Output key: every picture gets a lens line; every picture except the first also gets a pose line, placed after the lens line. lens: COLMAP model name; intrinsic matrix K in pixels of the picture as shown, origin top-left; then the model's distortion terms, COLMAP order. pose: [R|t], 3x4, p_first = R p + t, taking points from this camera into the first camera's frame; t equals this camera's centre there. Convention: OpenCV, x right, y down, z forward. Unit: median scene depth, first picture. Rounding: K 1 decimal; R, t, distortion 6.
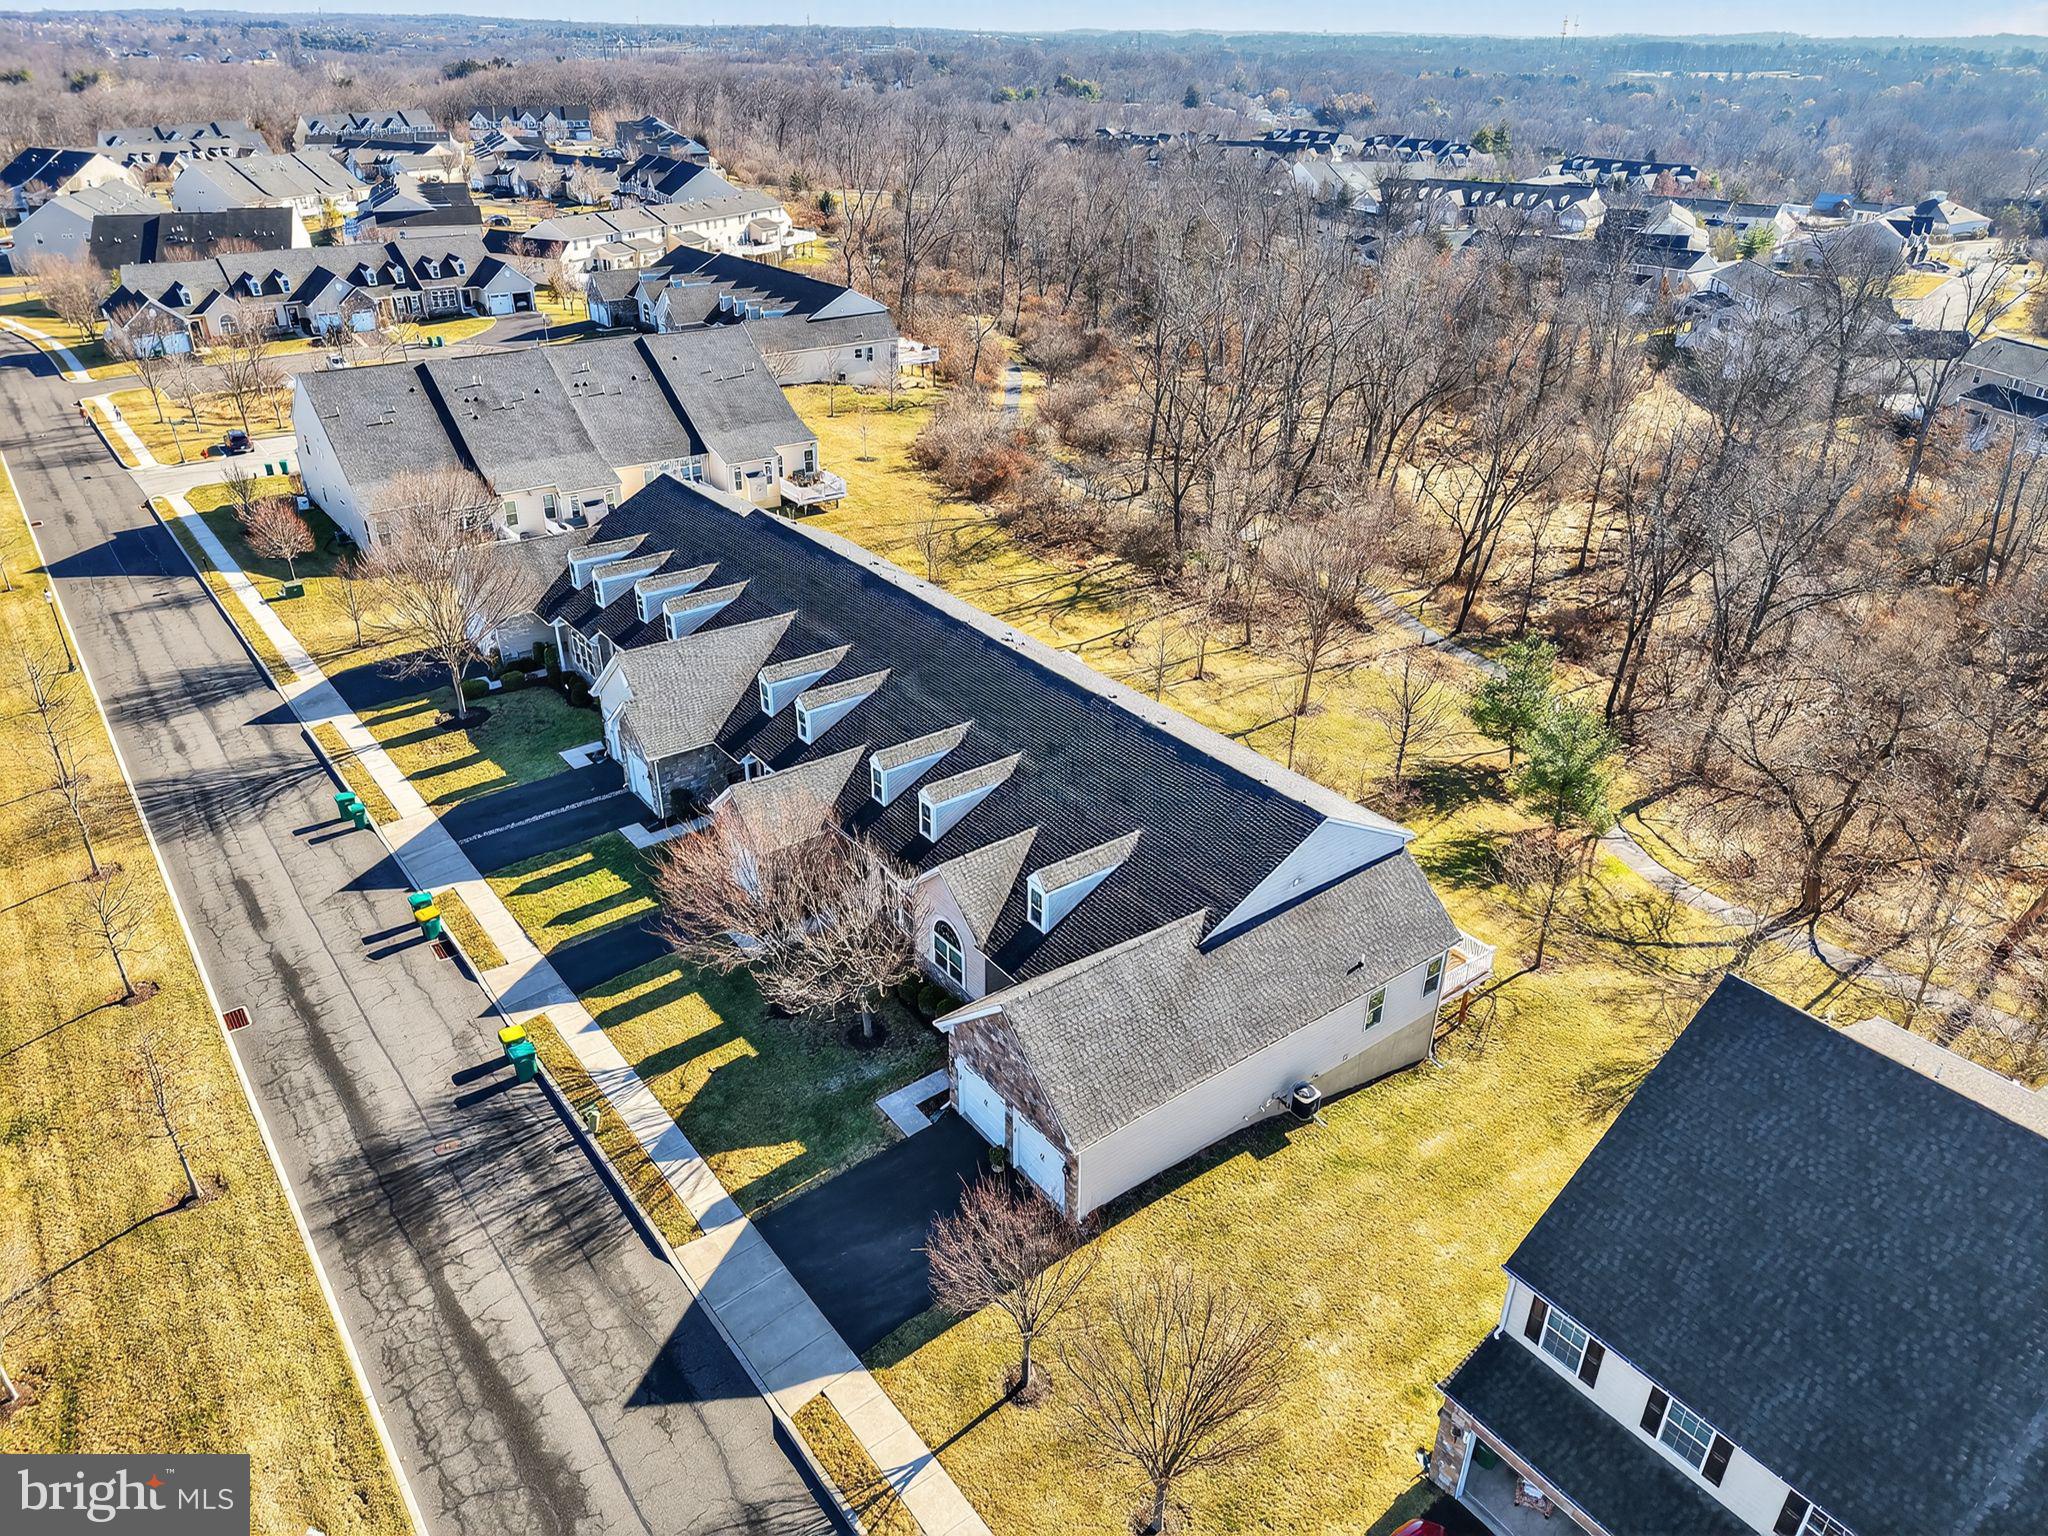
lens RADIAL K [[1371.8, 0, 1024.0], [0, 1371.8, 768.0], [0, 0, 1]] dist [0.020769, -0.016447]
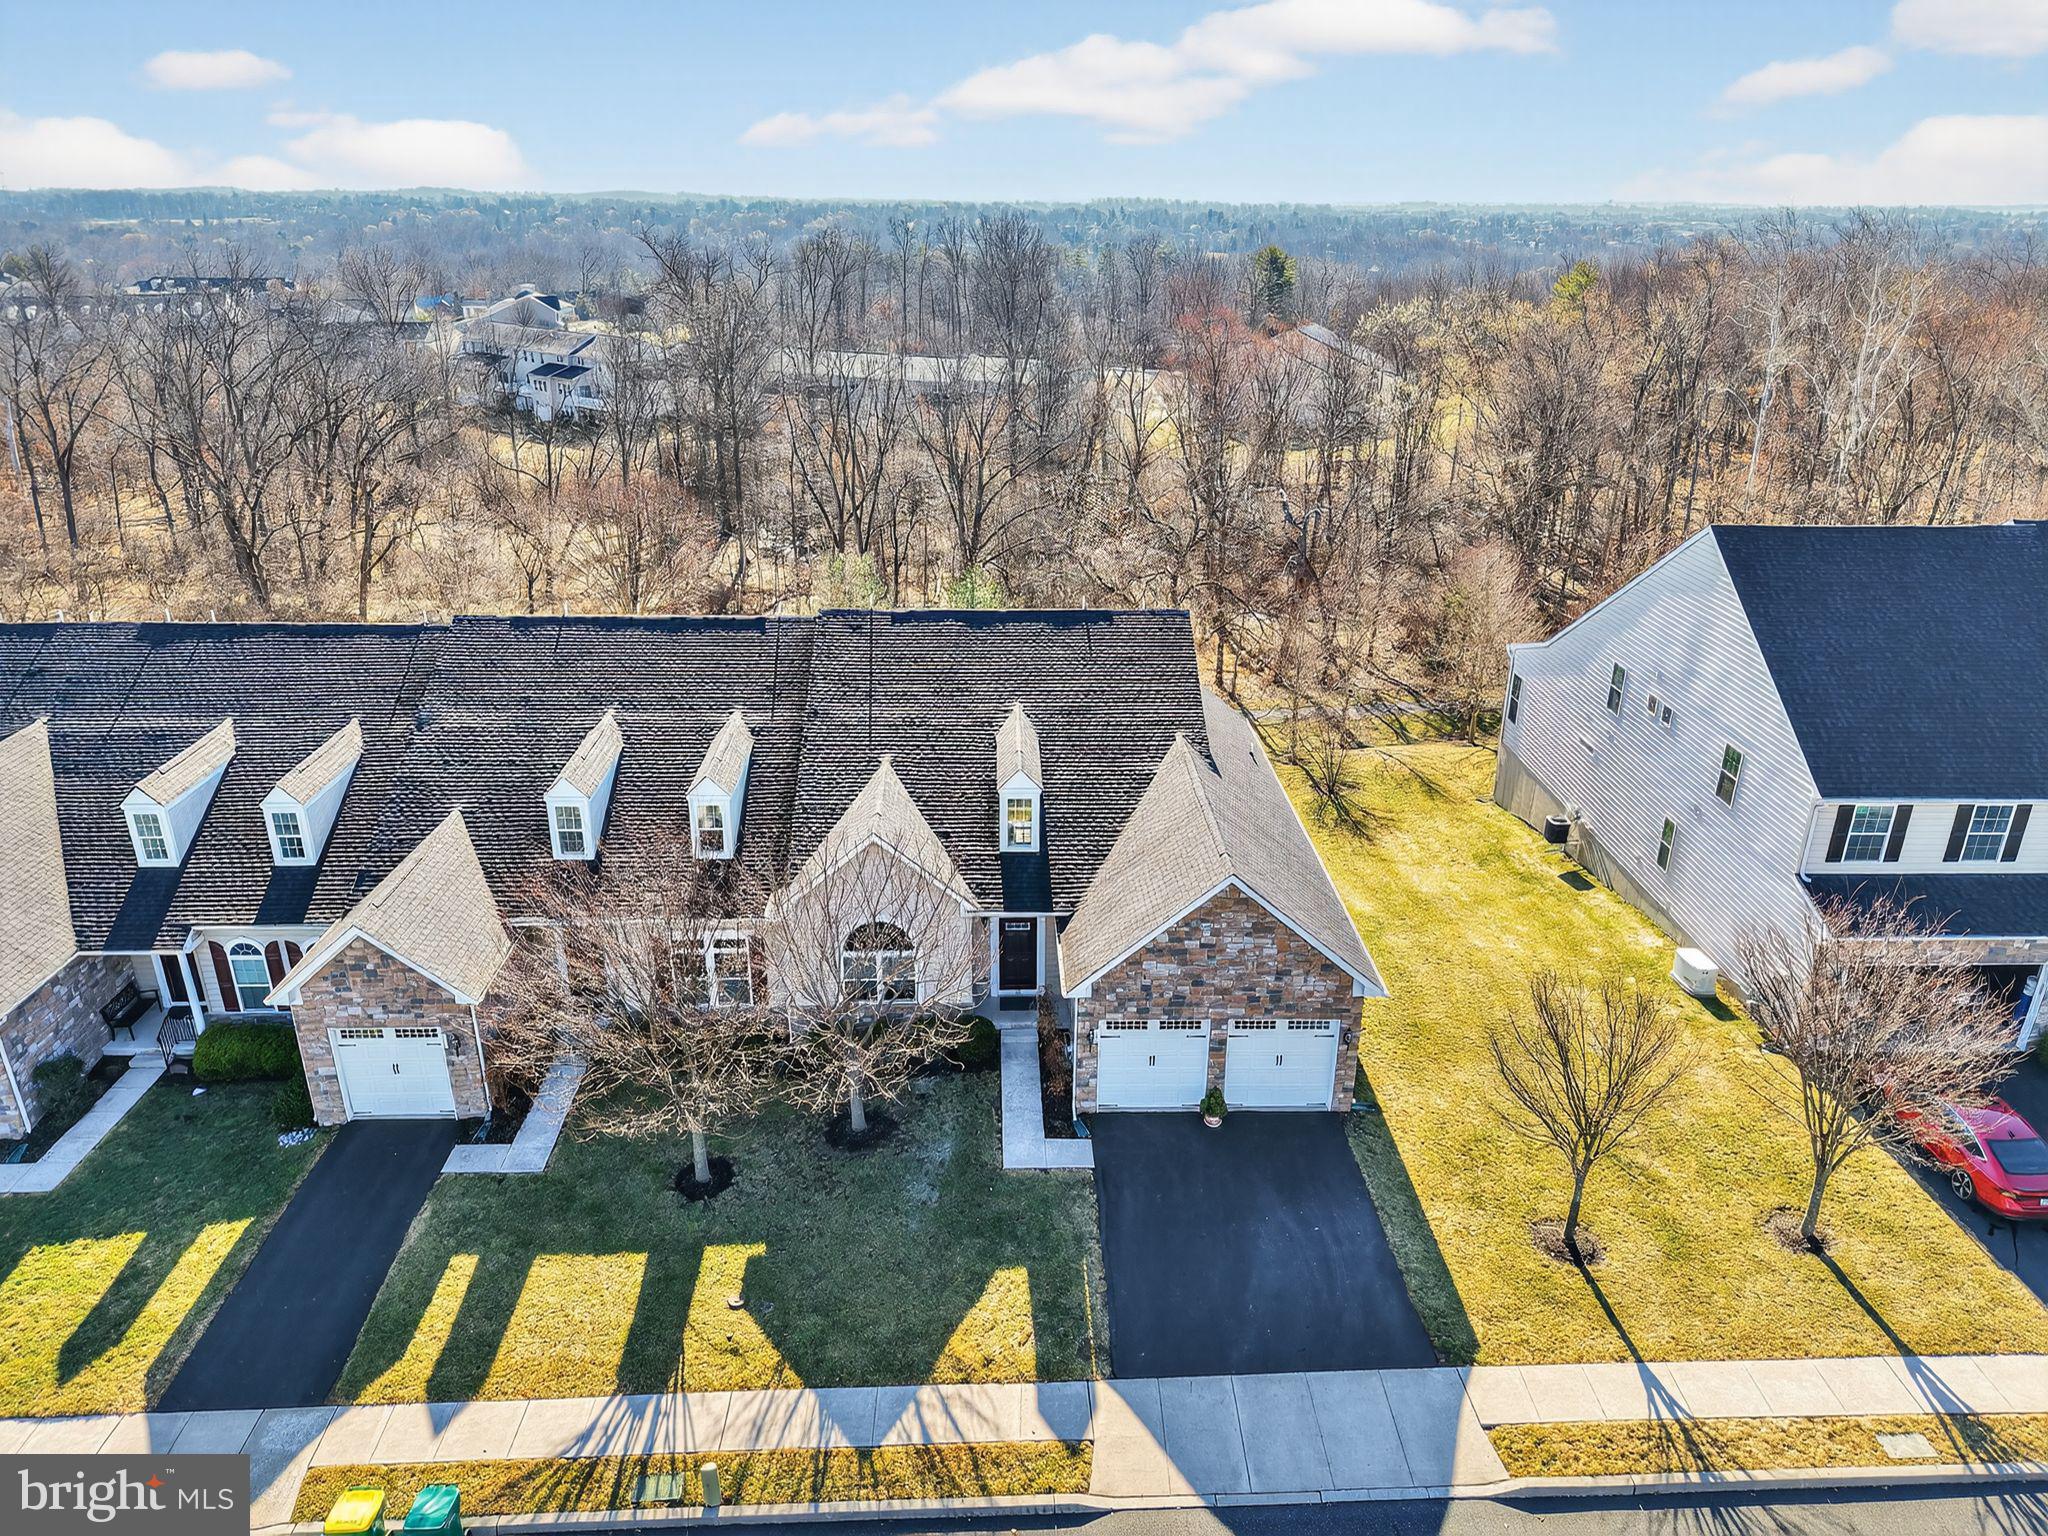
lens RADIAL K [[1371.8, 0, 1024.0], [0, 1371.8, 768.0], [0, 0, 1]] dist [0.020769, -0.016447]
pose [[0.583642, -0.314959, 0.748441, -0.441302], [0.382518, 0.919678, 0.088728, 0.009037], [-0.716270, 0.234506, 0.657240, 0.419826]]
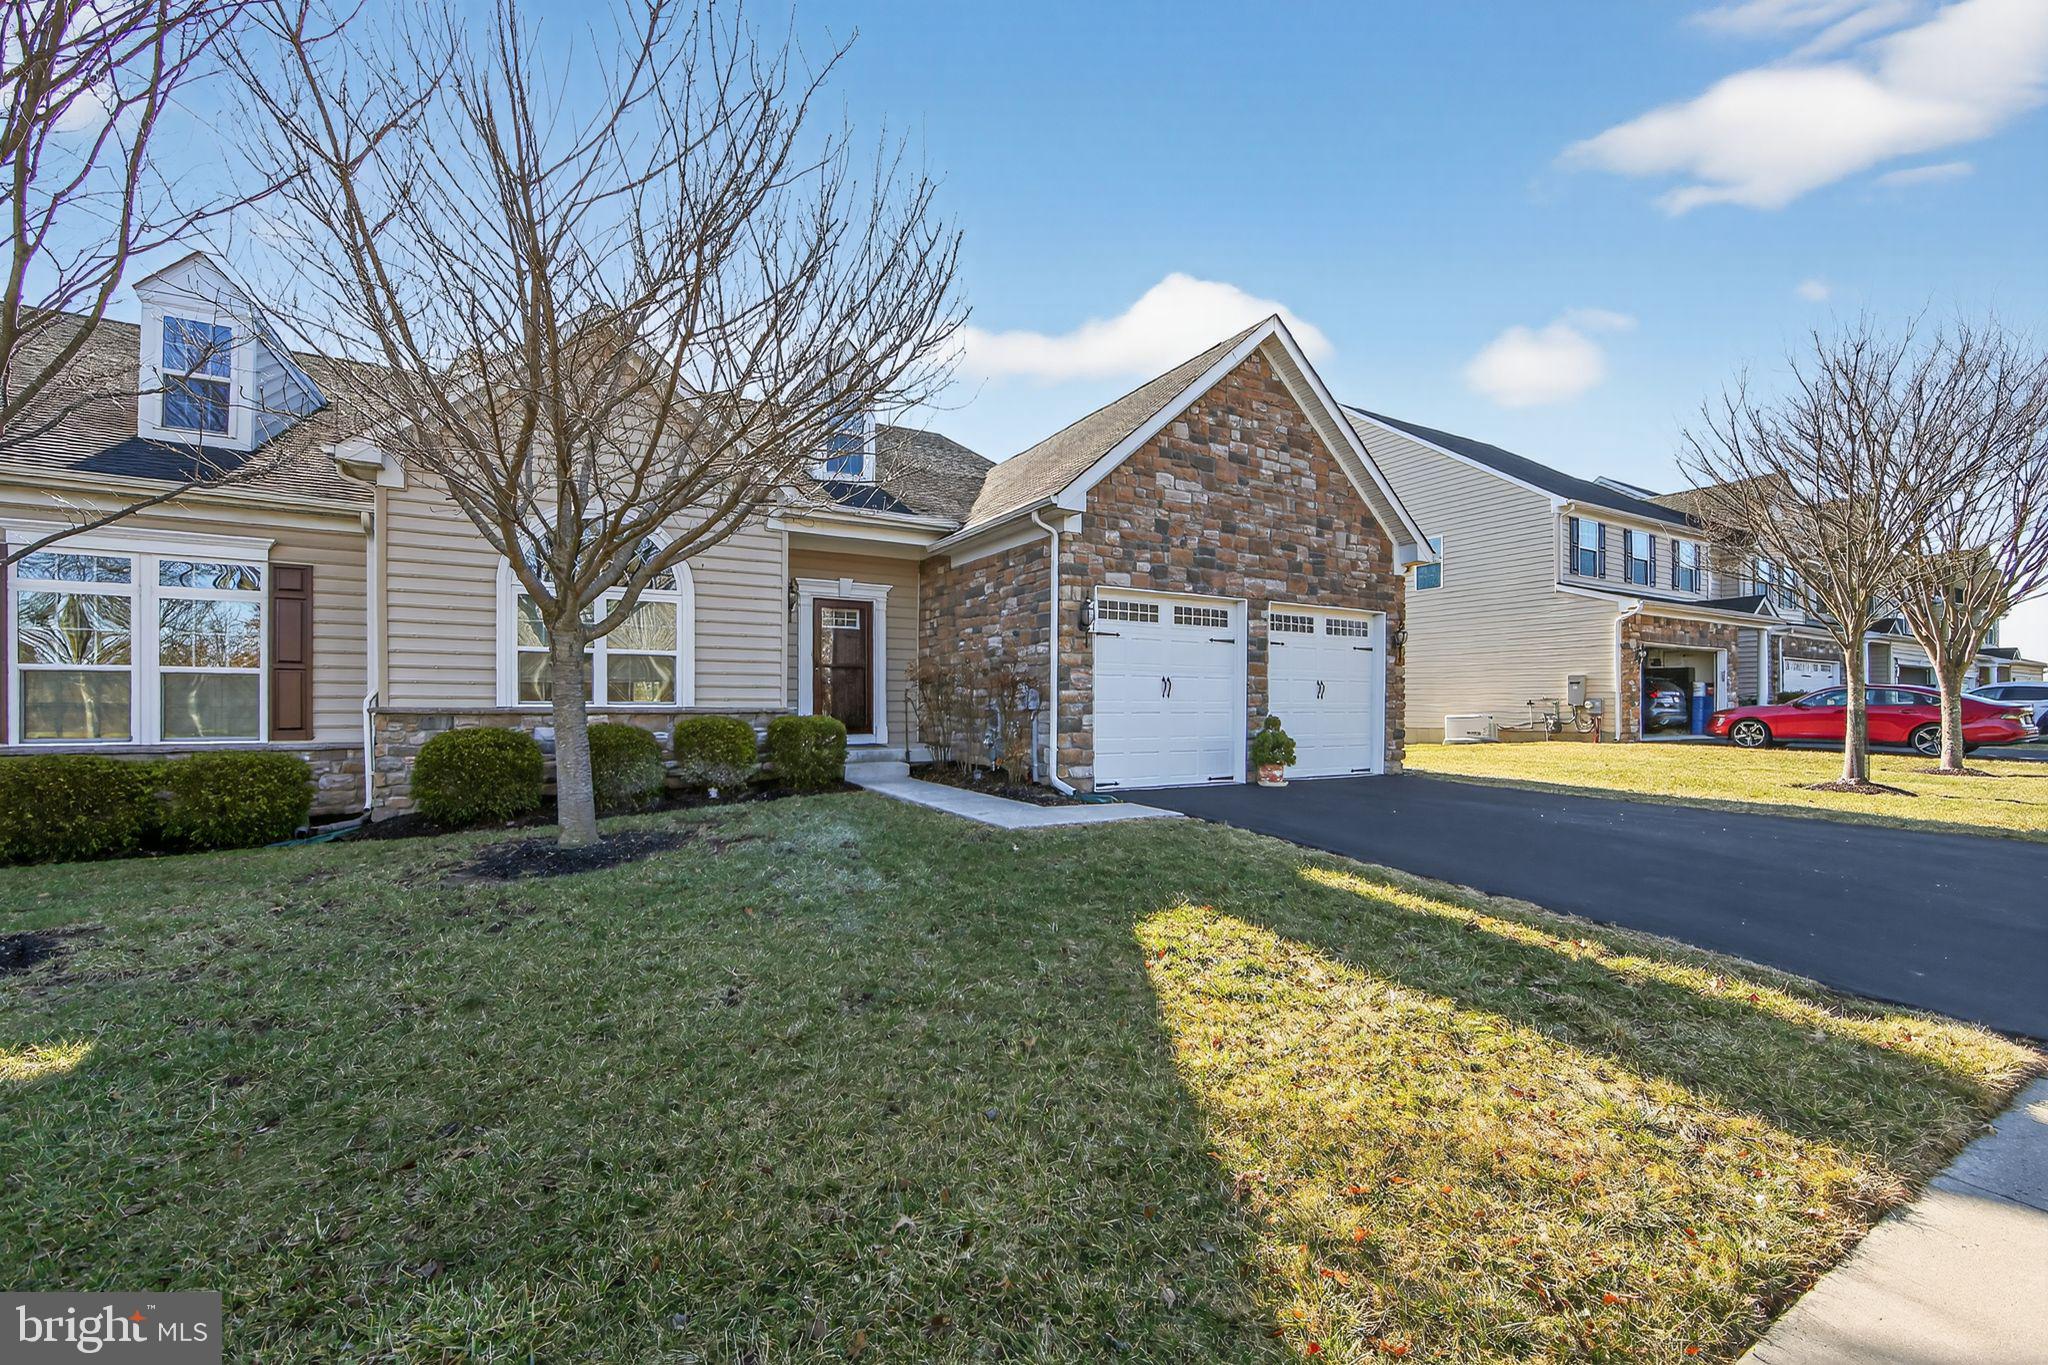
lens RADIAL K [[832.7, 0, 1066.8], [0, 832.7, 689.9], [0, 0, 1]] dist [-0.036067, -0.000014]
pose [[0.093153, 0.001314, 0.995651, -0.220094], [0.469336, 0.881868, -0.045074, 0.190441], [-0.878092, 0.471494, 0.081532, 0.790623]]
